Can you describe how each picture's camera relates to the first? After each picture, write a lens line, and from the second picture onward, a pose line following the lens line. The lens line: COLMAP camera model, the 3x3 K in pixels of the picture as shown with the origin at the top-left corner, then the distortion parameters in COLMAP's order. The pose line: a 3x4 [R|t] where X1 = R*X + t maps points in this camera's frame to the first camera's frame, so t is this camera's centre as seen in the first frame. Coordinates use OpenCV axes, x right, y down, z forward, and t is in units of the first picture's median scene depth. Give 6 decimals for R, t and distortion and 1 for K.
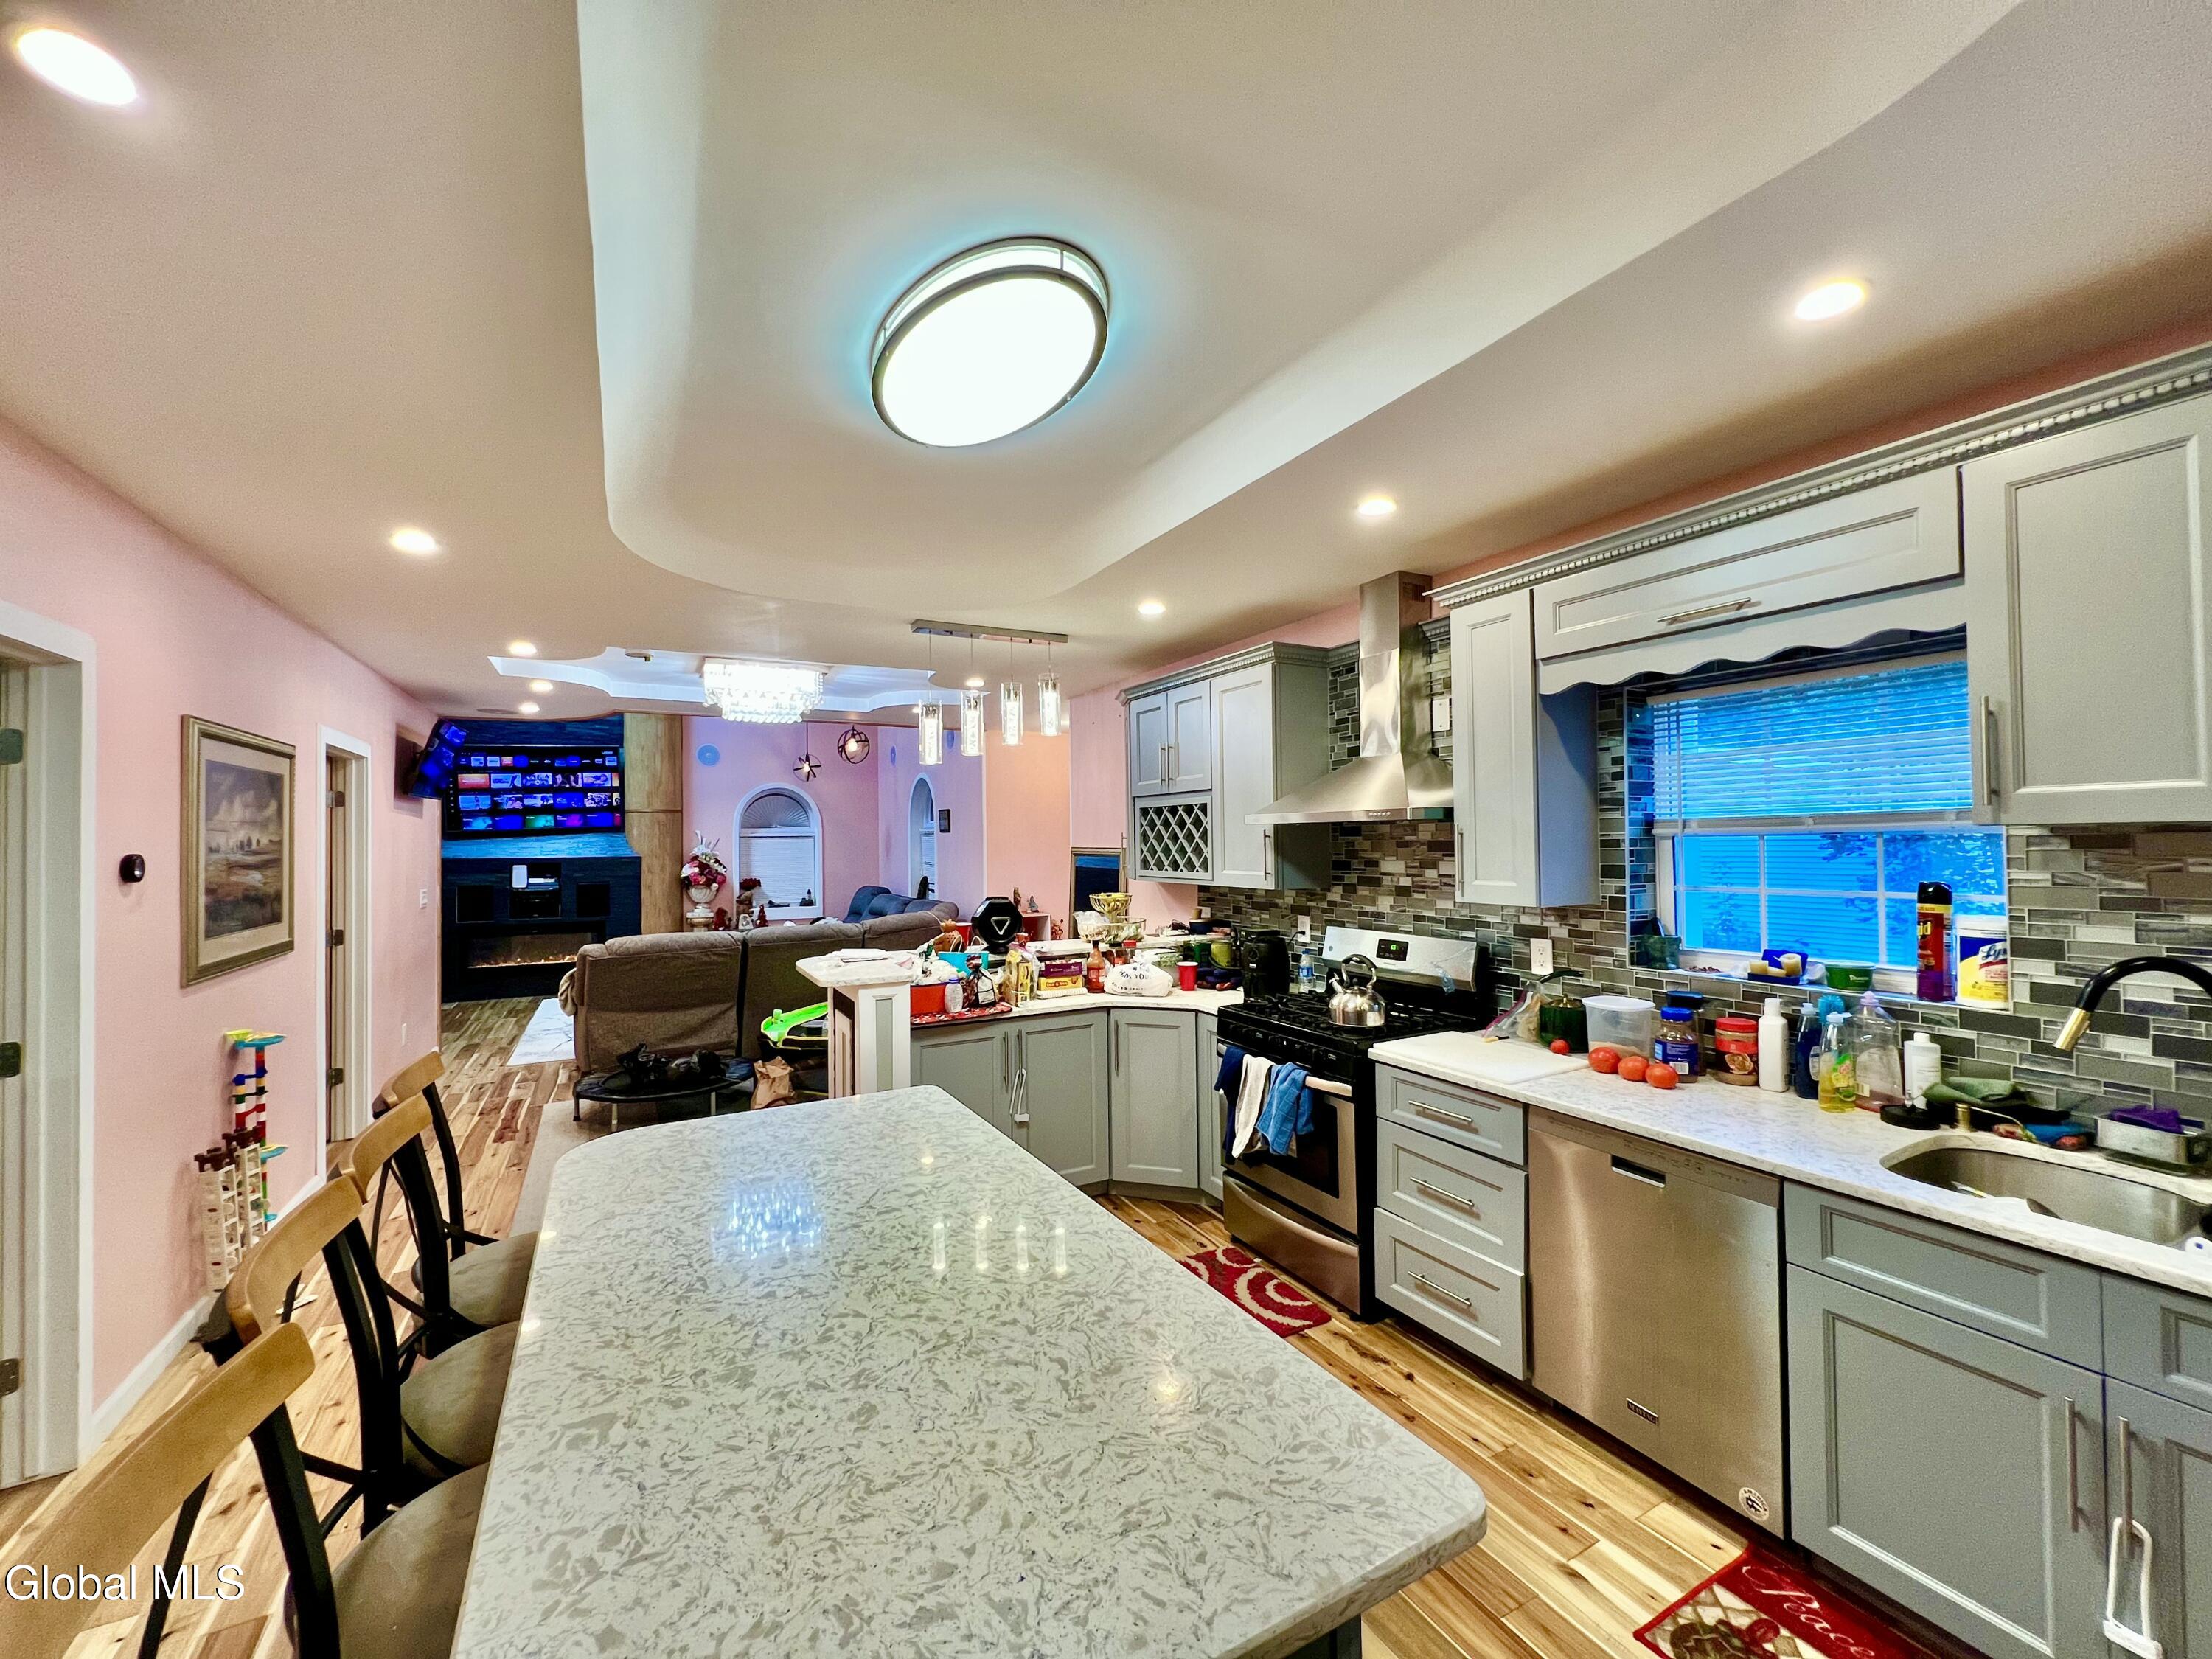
lens RADIAL K [[886.7, 0, 1098.0], [0, 886.7, 830.8], [0, 0, 1]] dist [-0.005574, 0.001034]
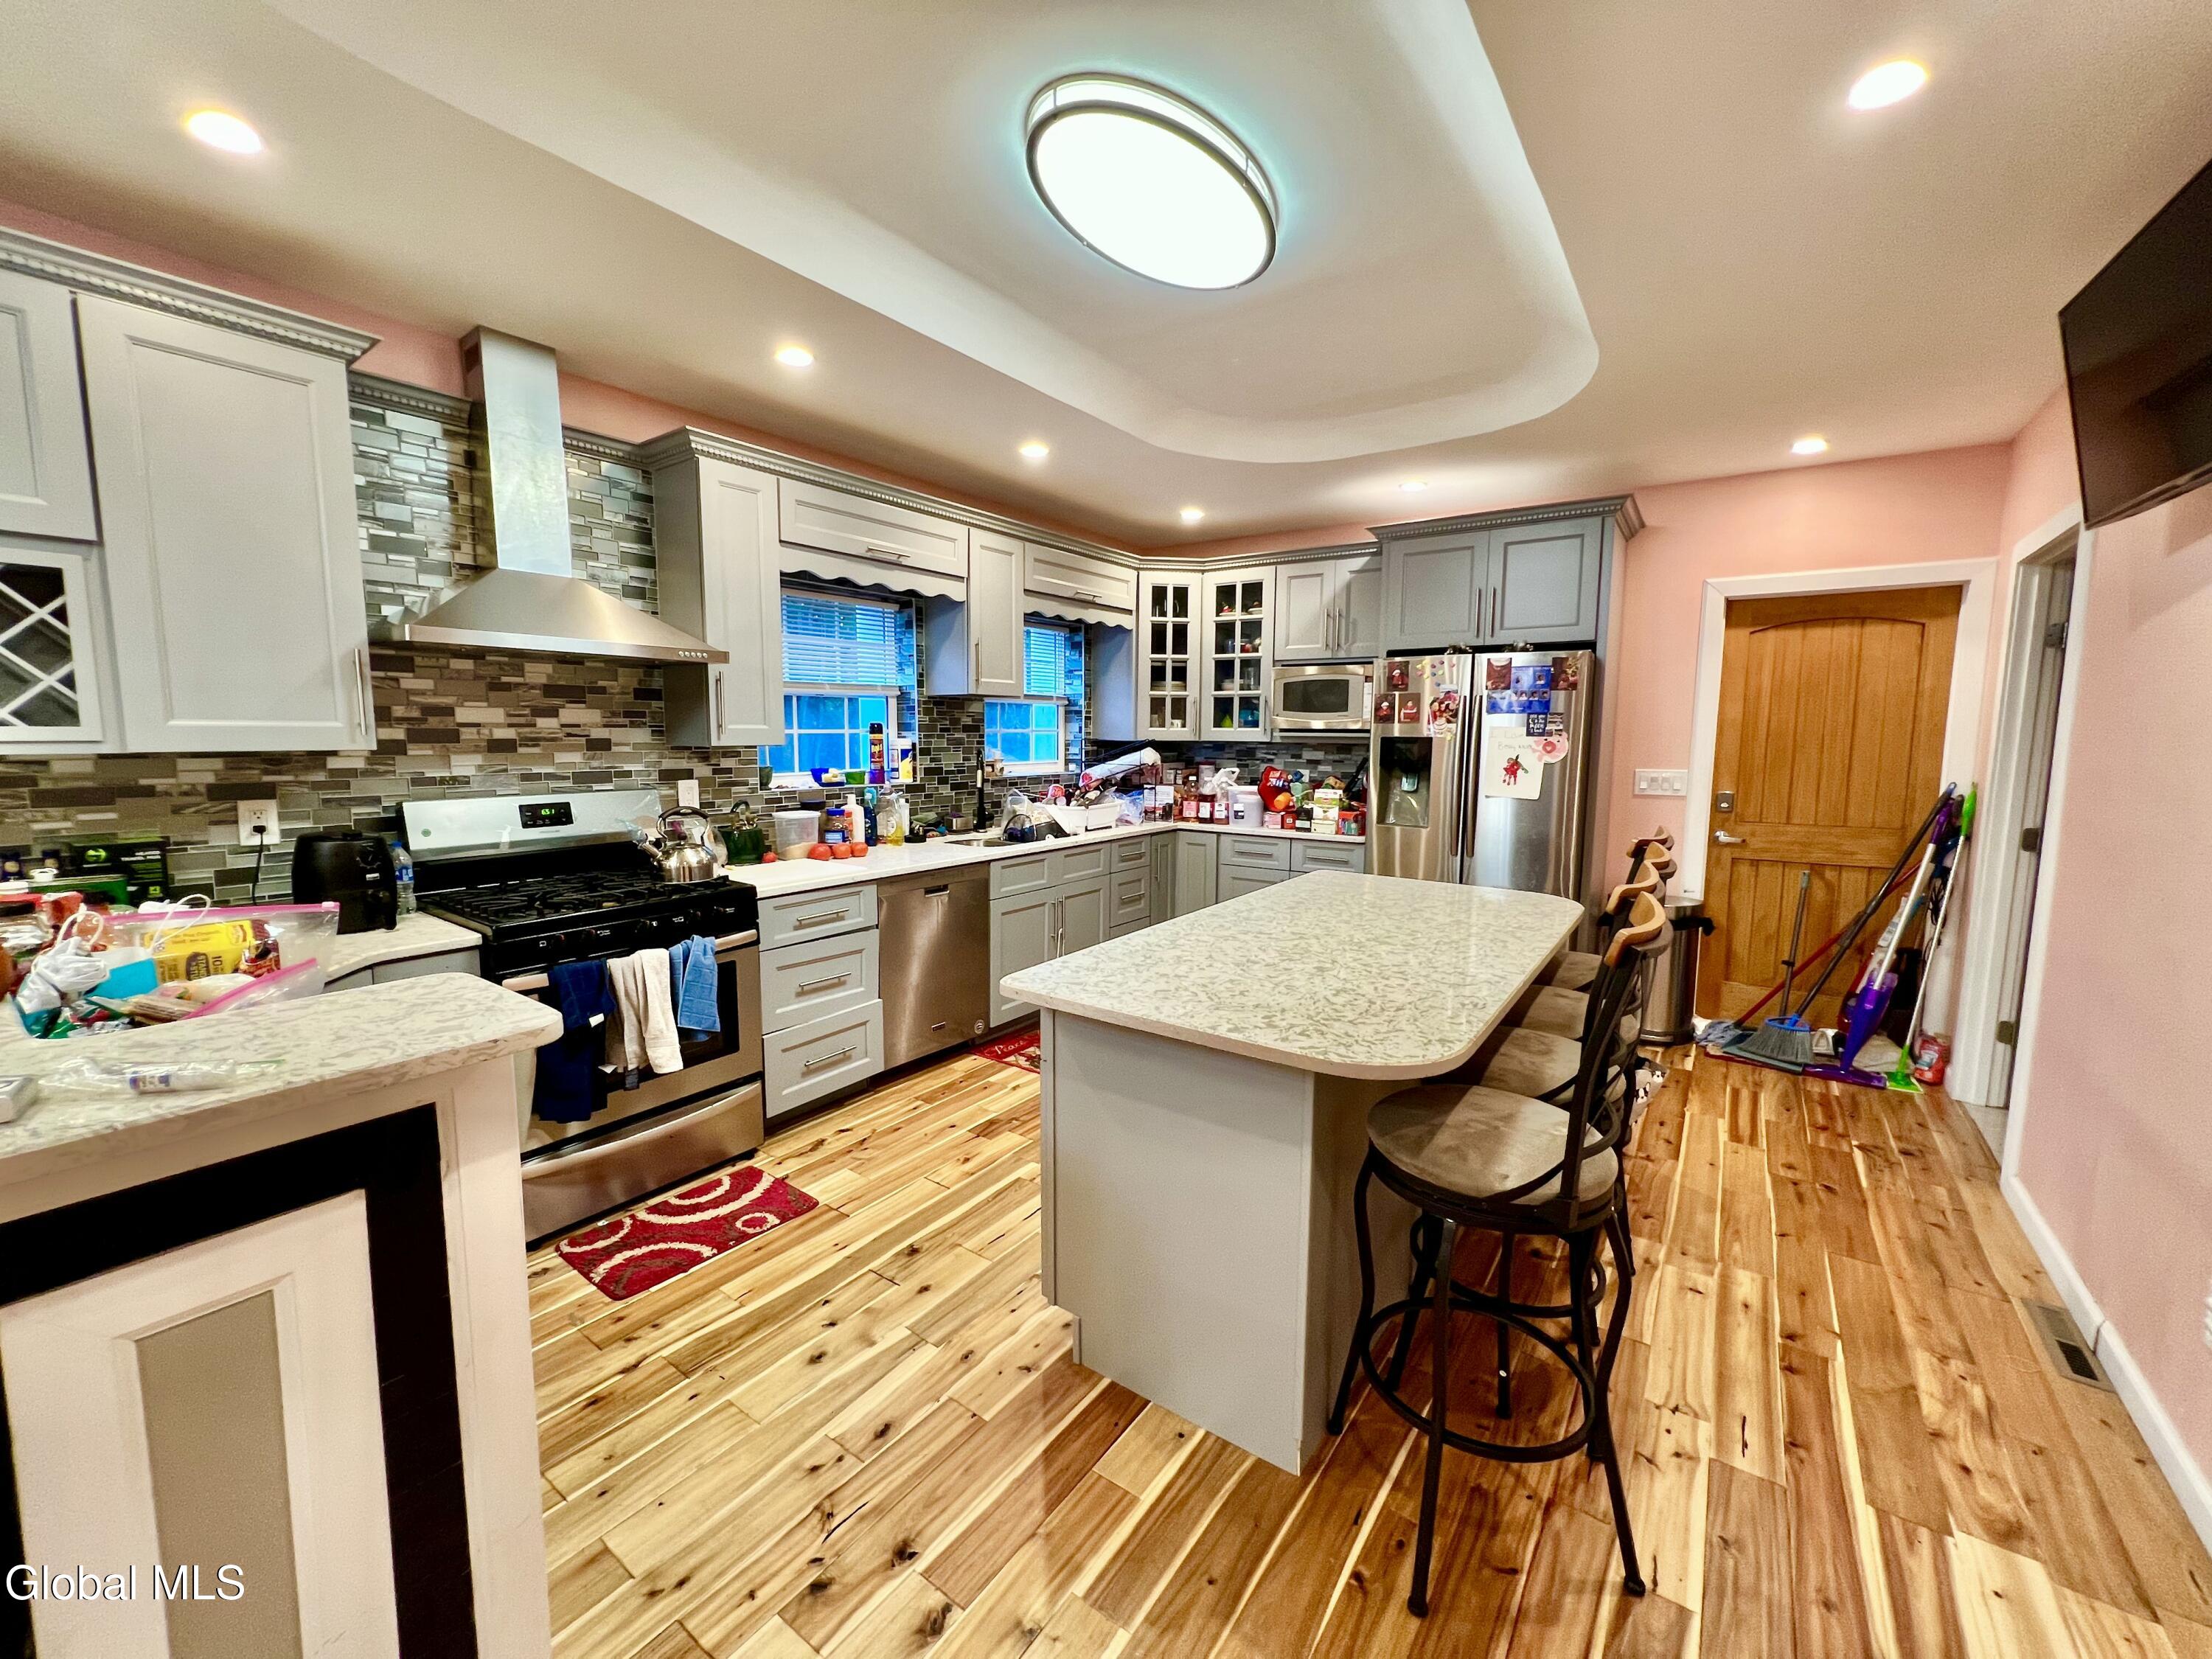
lens RADIAL K [[885.1, 0, 1100.1], [0, 885.1, 830.7], [0, 0, 1]] dist [-0.002352, -0.000376]
pose [[-0.438214, -0.093627, 0.893981, -0.656578], [-0.012731, 0.995107, 0.097978, 0.063238], [-0.898781, 0.031554, -0.437262, 0.923954]]
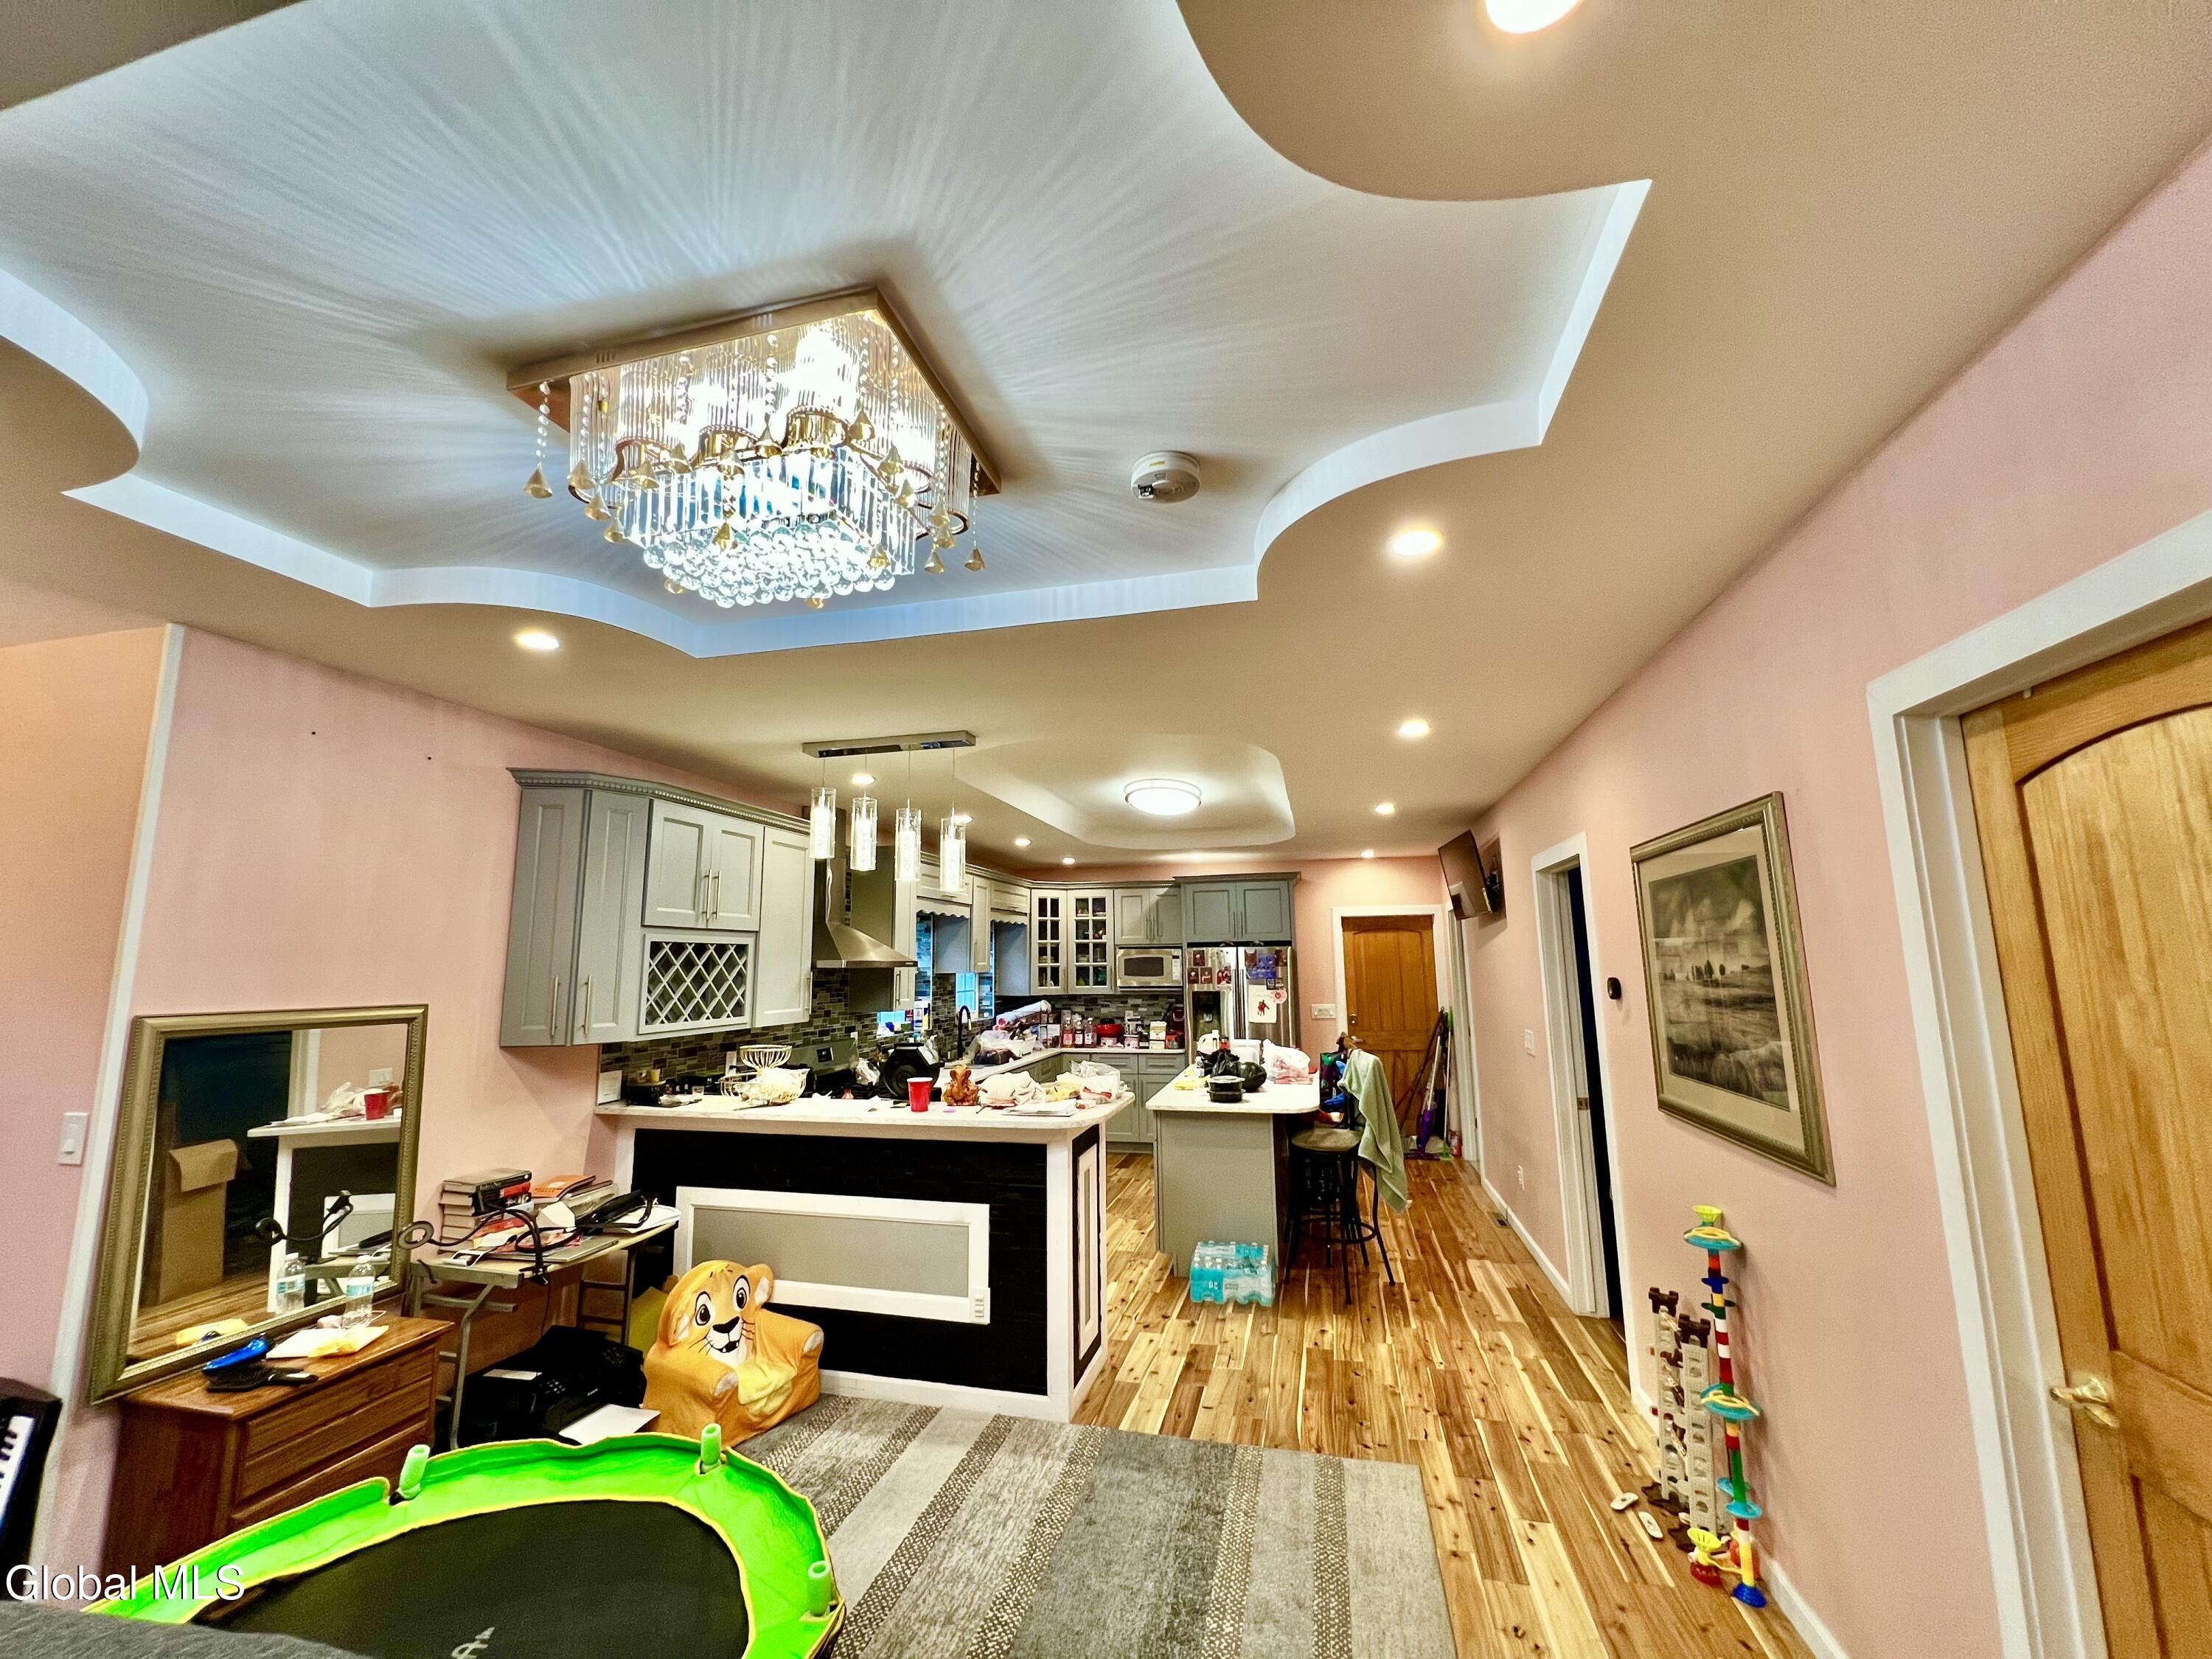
lens RADIAL K [[886.7, 0, 1102.0], [0, 886.7, 832.2], [0, 0, 1]] dist [-0.005574, 0.001034]
pose [[-0.742032, 0.118393, 0.659827, -1.070904], [0.011781, 0.986432, -0.163747, 0.015247], [-0.670261, -0.113732, -0.733359, 1.877066]]
